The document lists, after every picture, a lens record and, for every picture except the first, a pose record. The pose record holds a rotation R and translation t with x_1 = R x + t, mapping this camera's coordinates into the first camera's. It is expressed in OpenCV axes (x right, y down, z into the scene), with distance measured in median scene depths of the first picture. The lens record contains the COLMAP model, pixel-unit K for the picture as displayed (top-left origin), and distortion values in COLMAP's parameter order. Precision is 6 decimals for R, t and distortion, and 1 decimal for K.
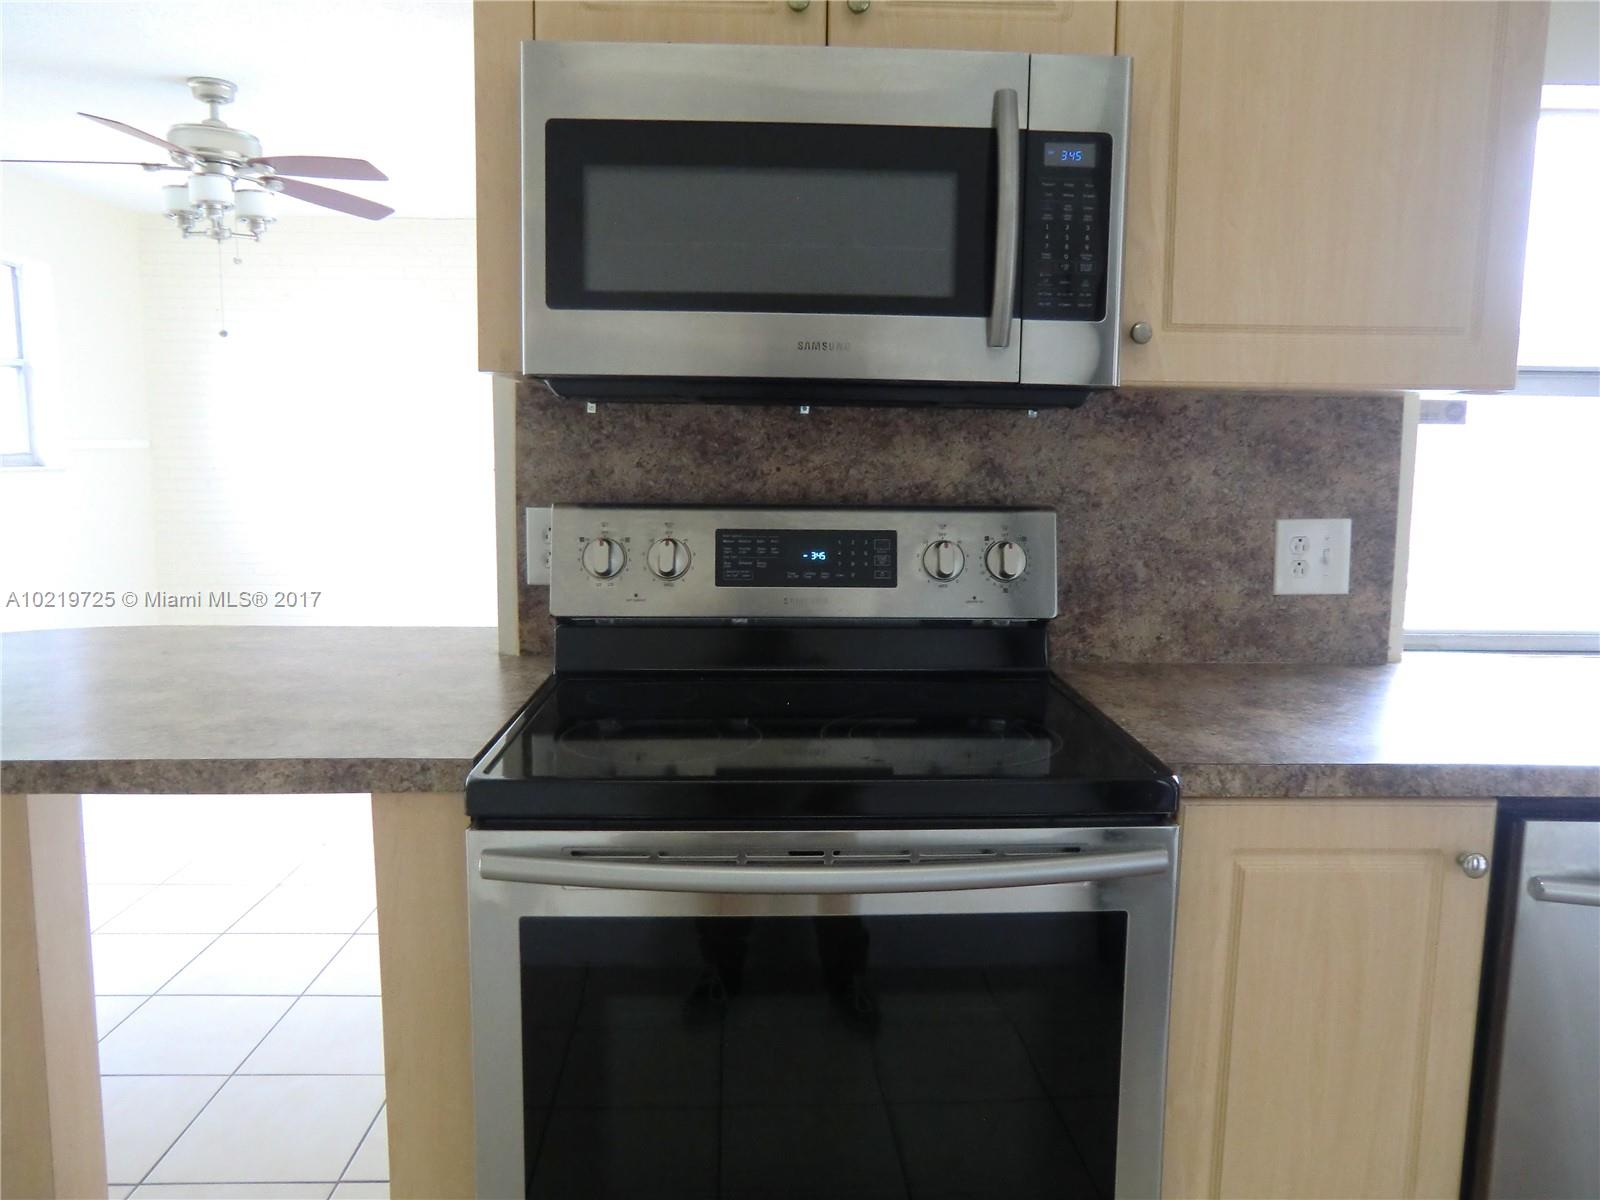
lens RADIAL K [[1166.6, 0, 794.3], [0, 1166.6, 580.8], [0, 0, 1]] dist [-0.017567, -0.002057]
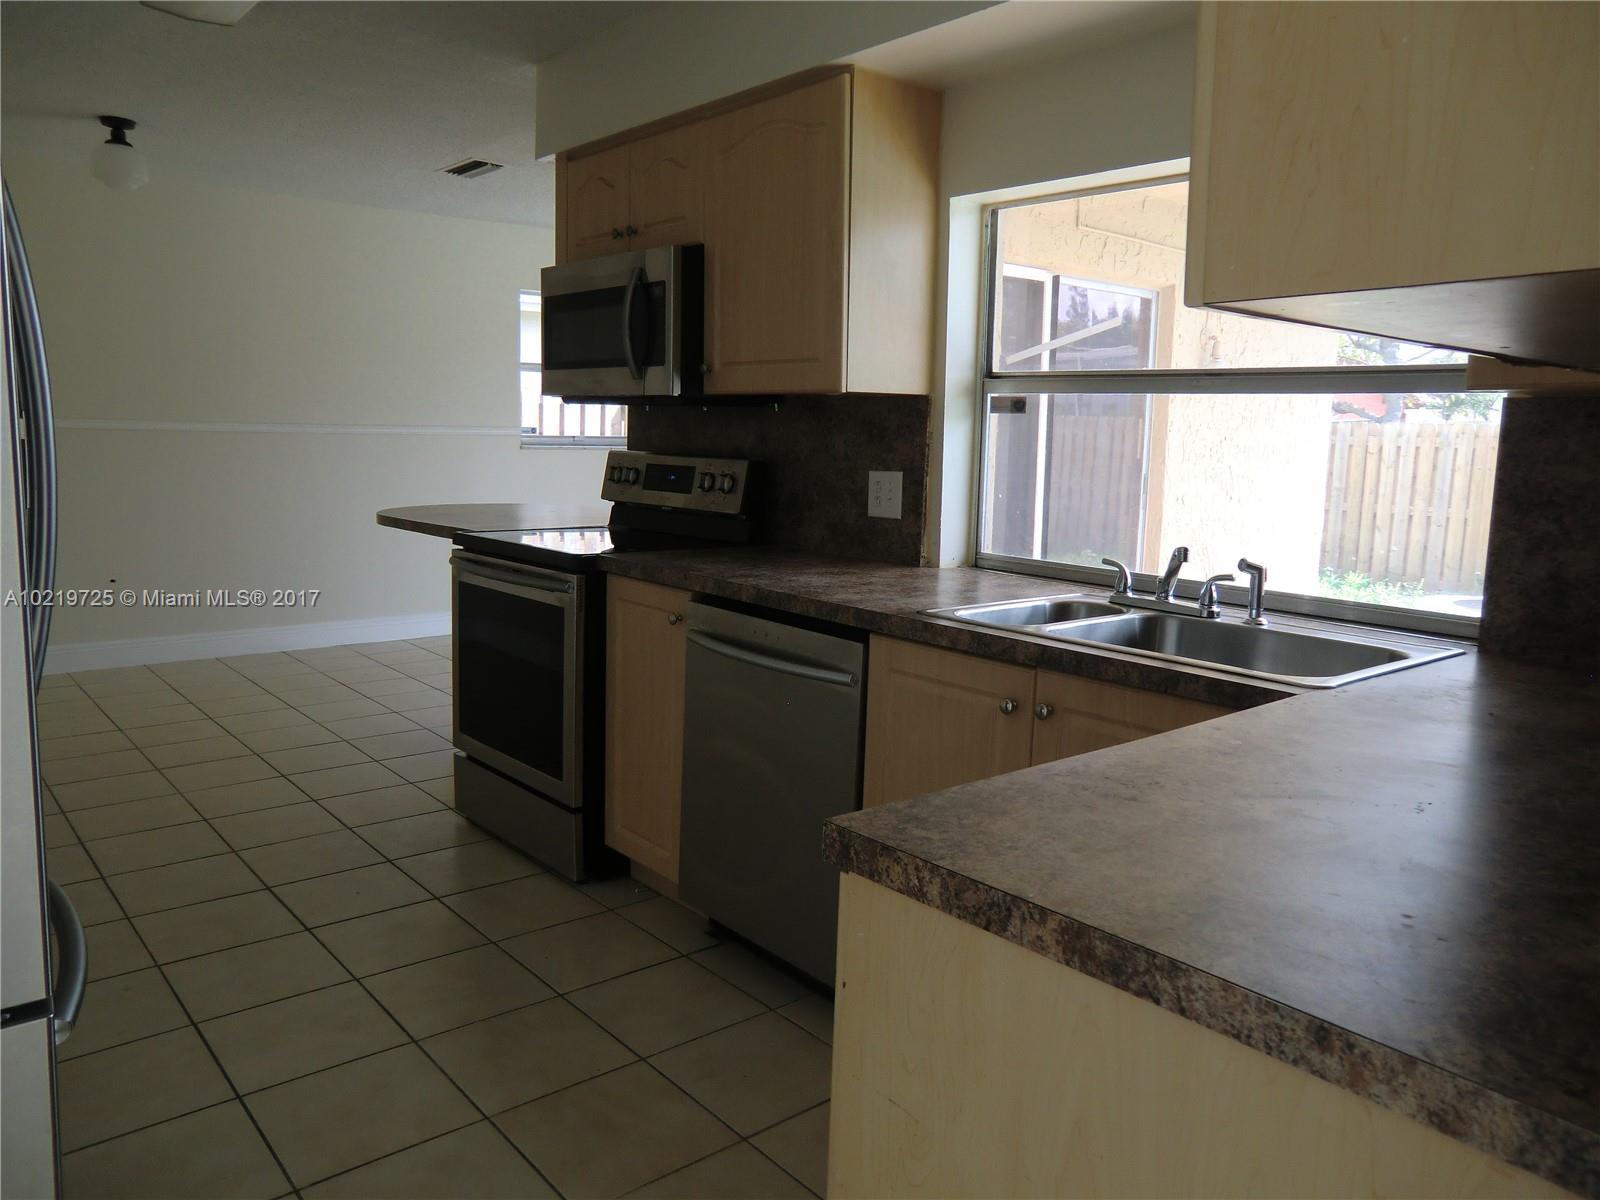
lens RADIAL K [[1166.6, 0, 794.3], [0, 1166.6, 580.8], [0, 0, 1]] dist [-0.017567, -0.002057]
pose [[0.619857, 0.106623, -0.777438, 1.661198], [-0.109588, 0.992779, 0.048781, 0.033859], [0.777025, 0.054961, 0.627066, -0.118360]]
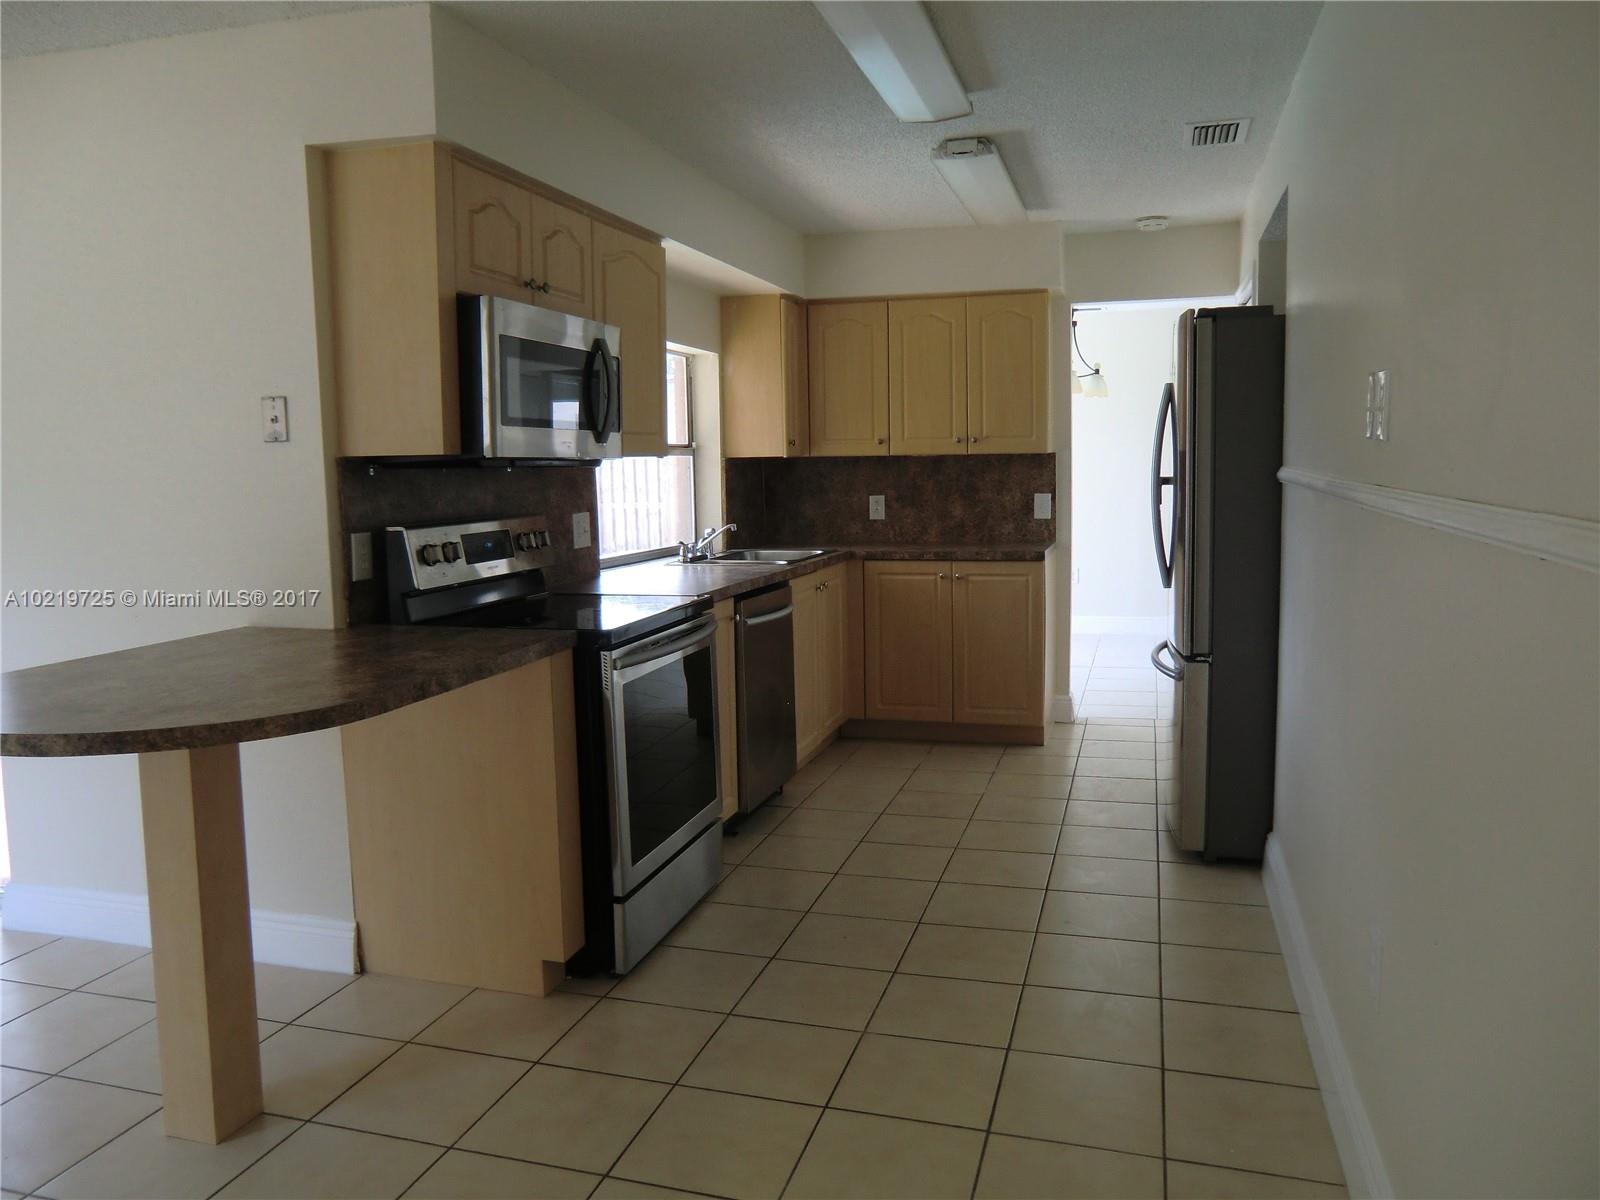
lens RADIAL K [[1166.6, 0, 794.3], [0, 1166.6, 580.8], [0, 0, 1]] dist [-0.017567, -0.002057]
pose [[0.316223, -0.114716, 0.941724, -1.512349], [0.129958, 0.988542, 0.076781, -0.042491], [-0.939741, 0.098105, 0.327508, -0.086861]]
